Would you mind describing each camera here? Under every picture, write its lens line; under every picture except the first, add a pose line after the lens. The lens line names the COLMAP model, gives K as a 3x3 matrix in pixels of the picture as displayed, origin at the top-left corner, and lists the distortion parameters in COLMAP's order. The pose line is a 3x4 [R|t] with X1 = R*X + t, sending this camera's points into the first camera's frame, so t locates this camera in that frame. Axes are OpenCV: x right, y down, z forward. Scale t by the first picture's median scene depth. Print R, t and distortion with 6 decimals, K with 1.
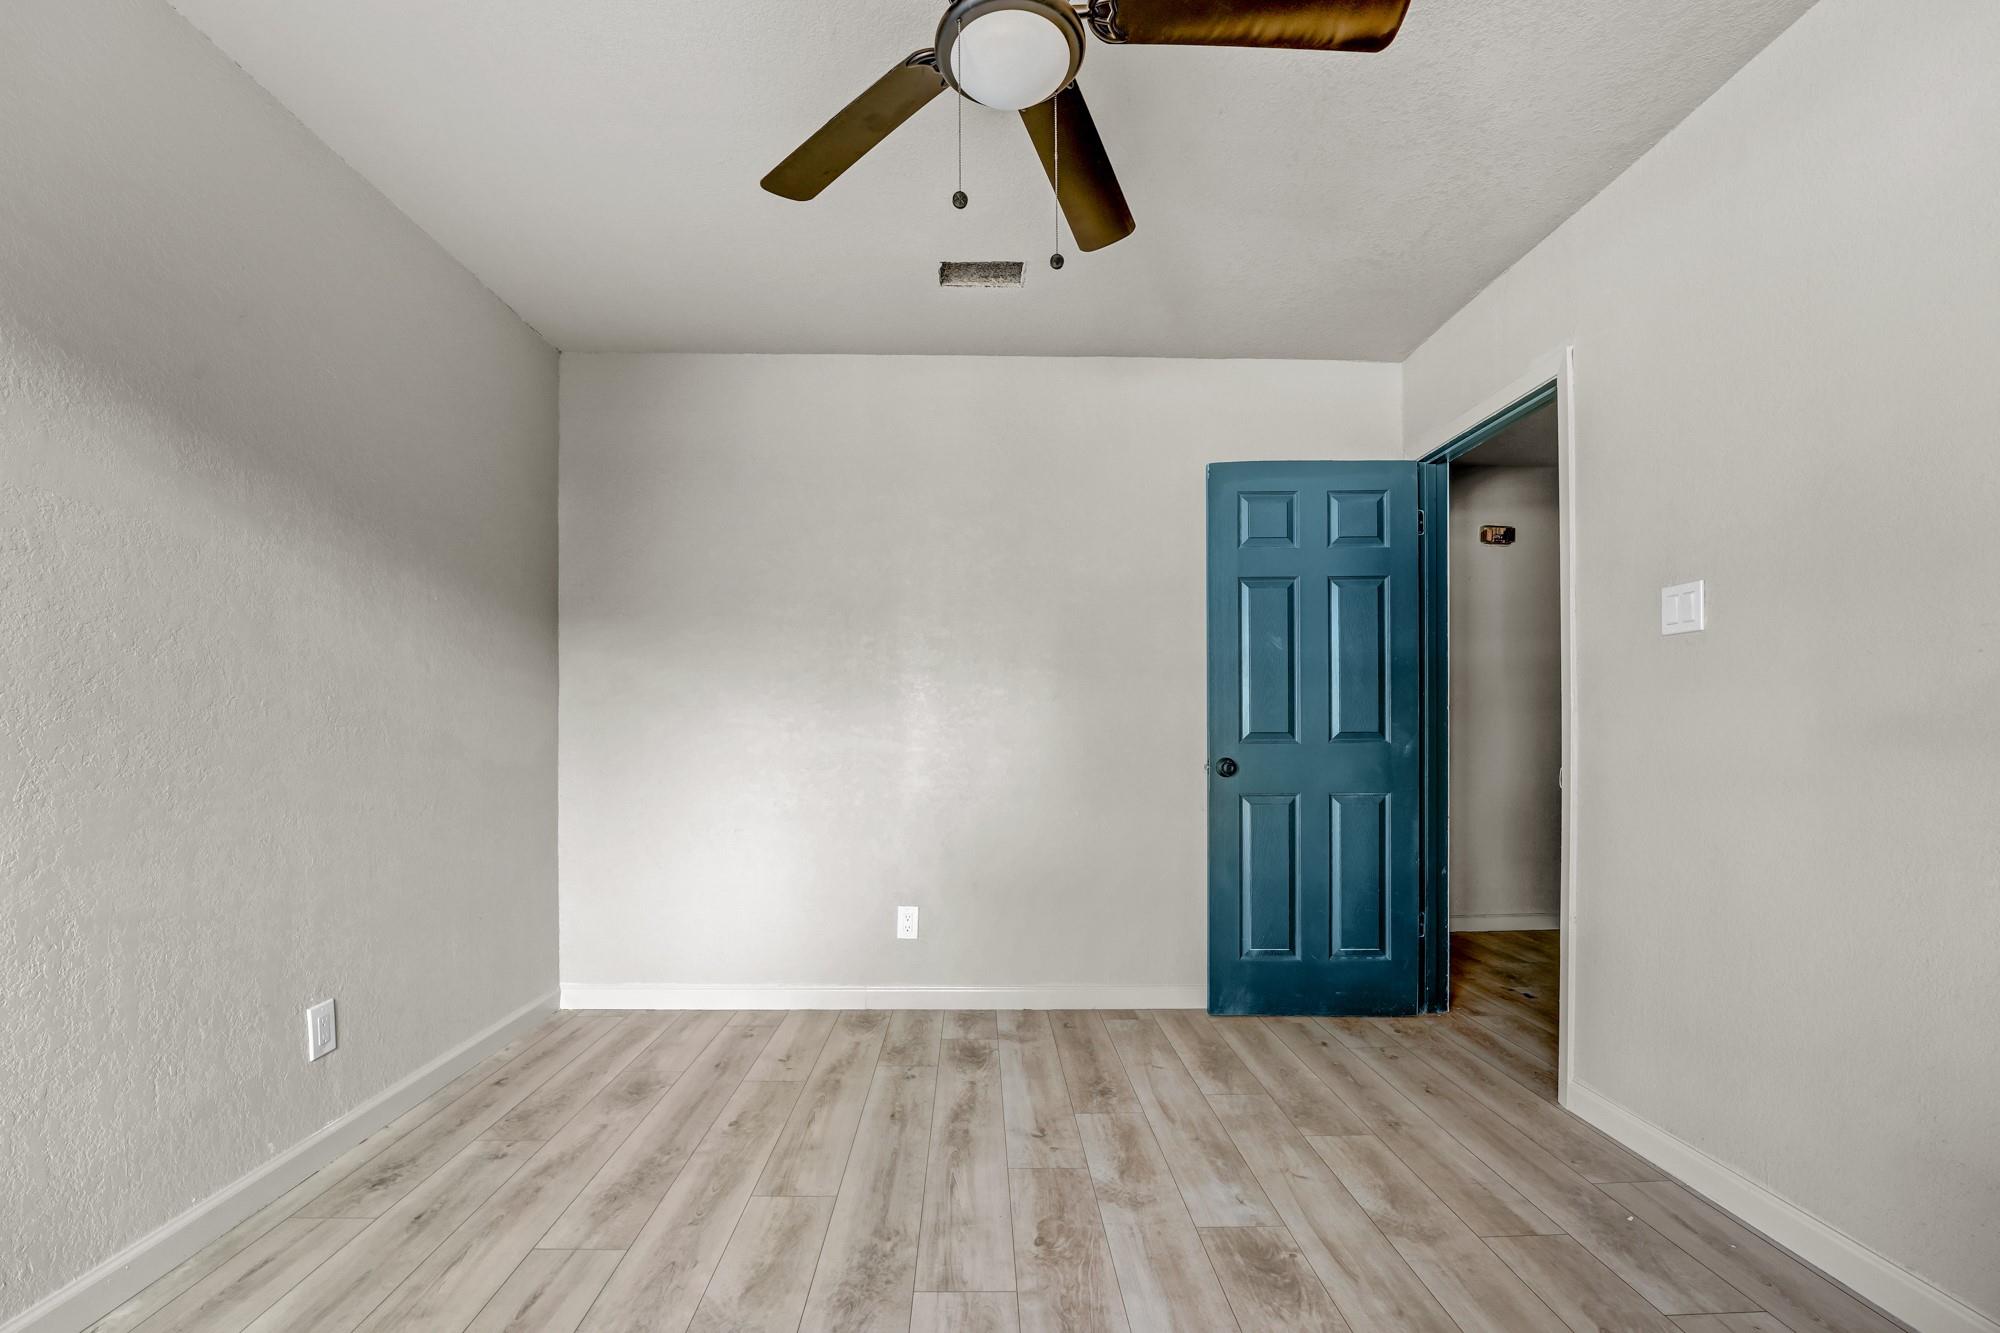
lens RADIAL K [[814.5, 0, 1008.5], [0, 814.5, 734.7], [0, 0, 1]] dist [-0.028364, 0.003504]
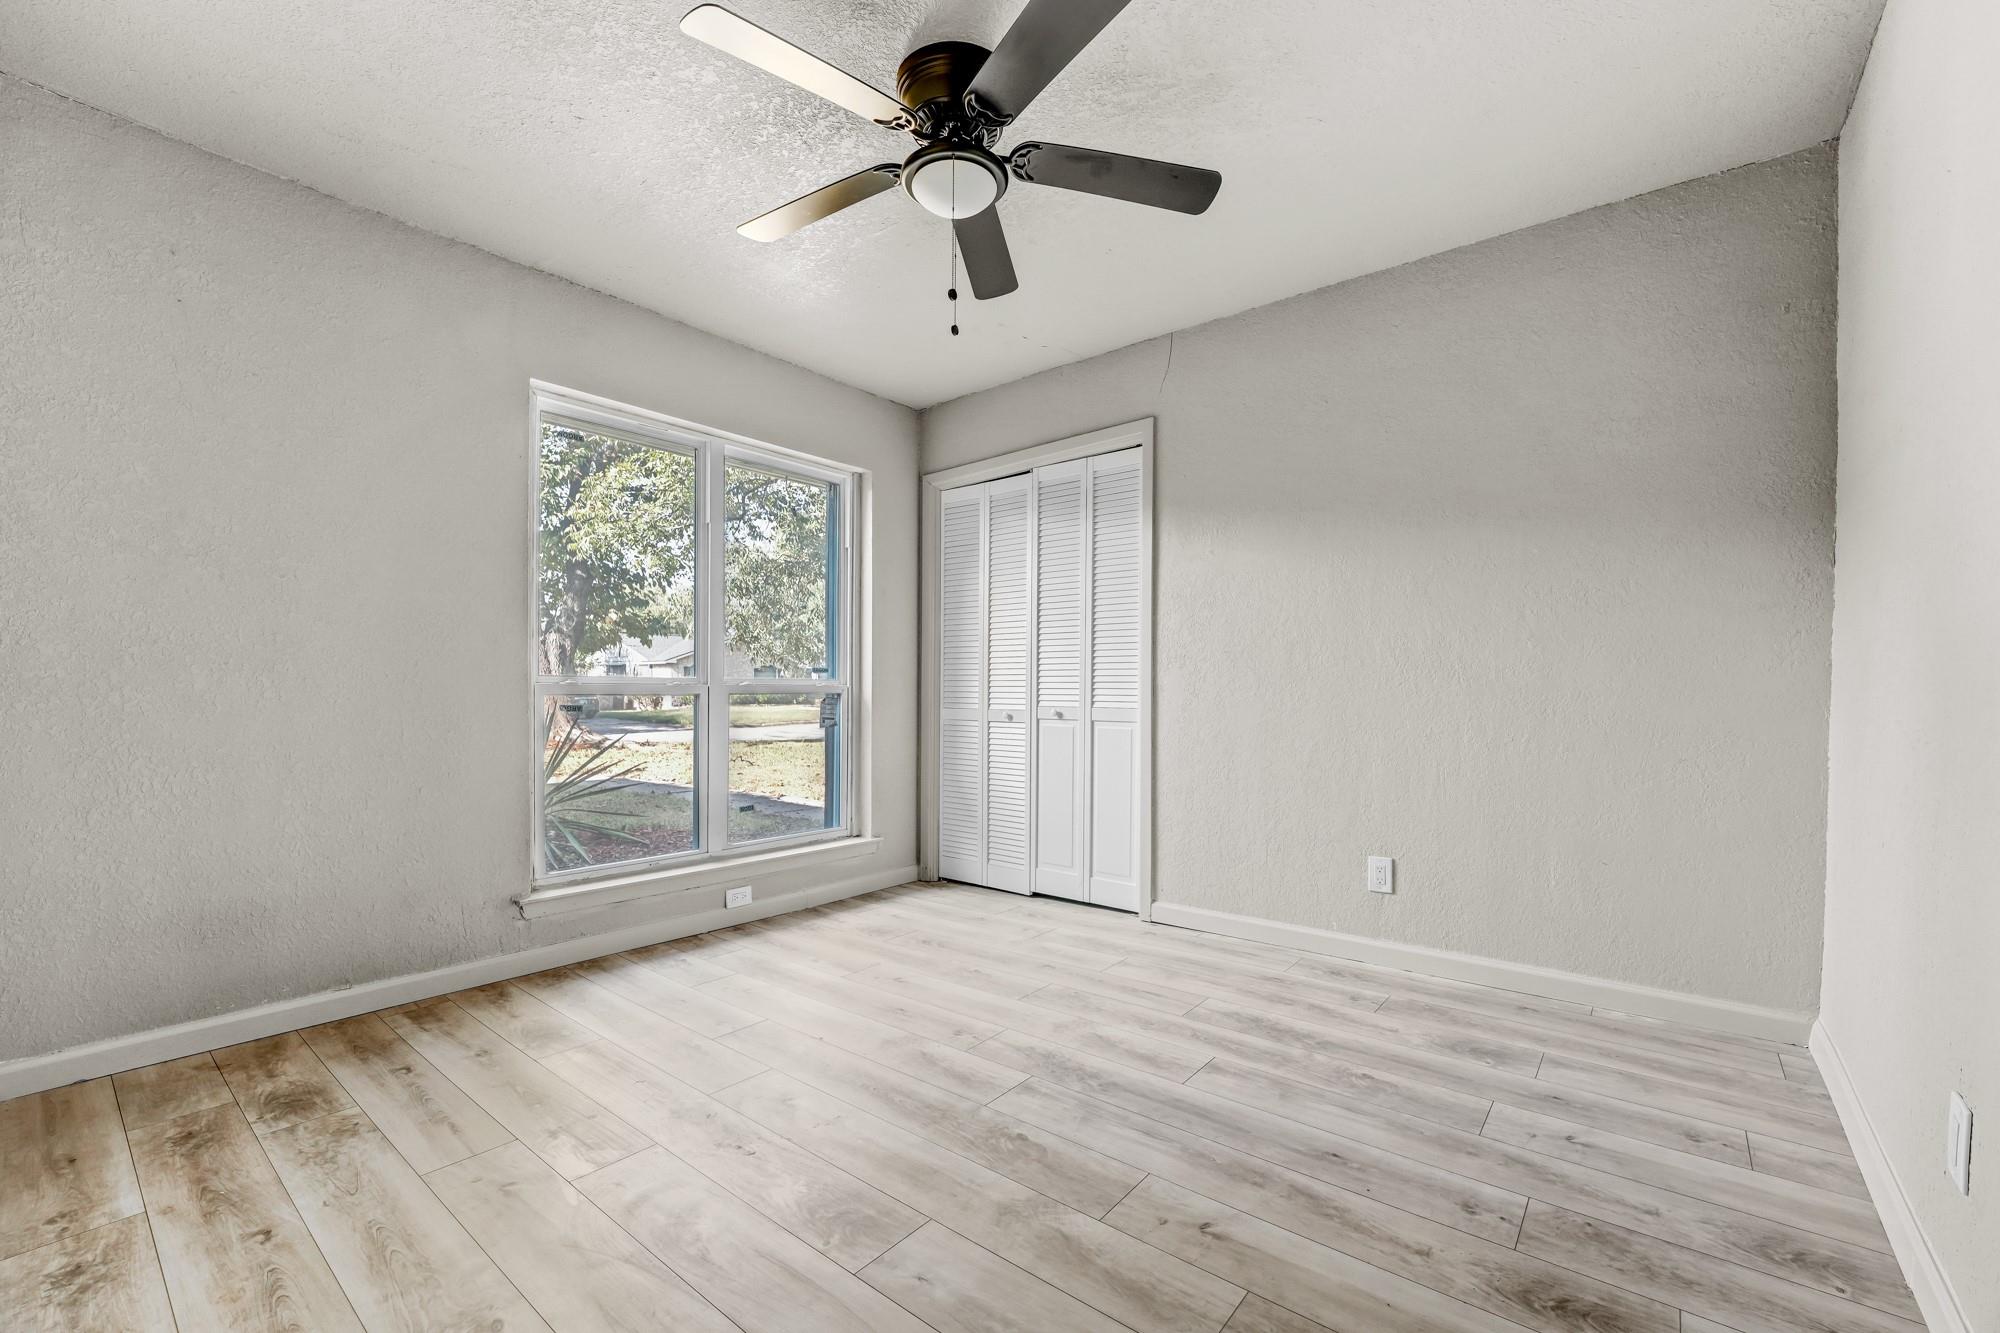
lens RADIAL K [[814.5, 0, 995.8], [0, 814.5, 678.8], [0, 0, 1]] dist [-0.028364, 0.003504]
pose [[-0.645745, -0.007348, -0.763518, 0.741803], [-0.003744, 0.999972, -0.006457, 0.015315], [0.763544, -0.001311, -0.645755, 1.386896]]
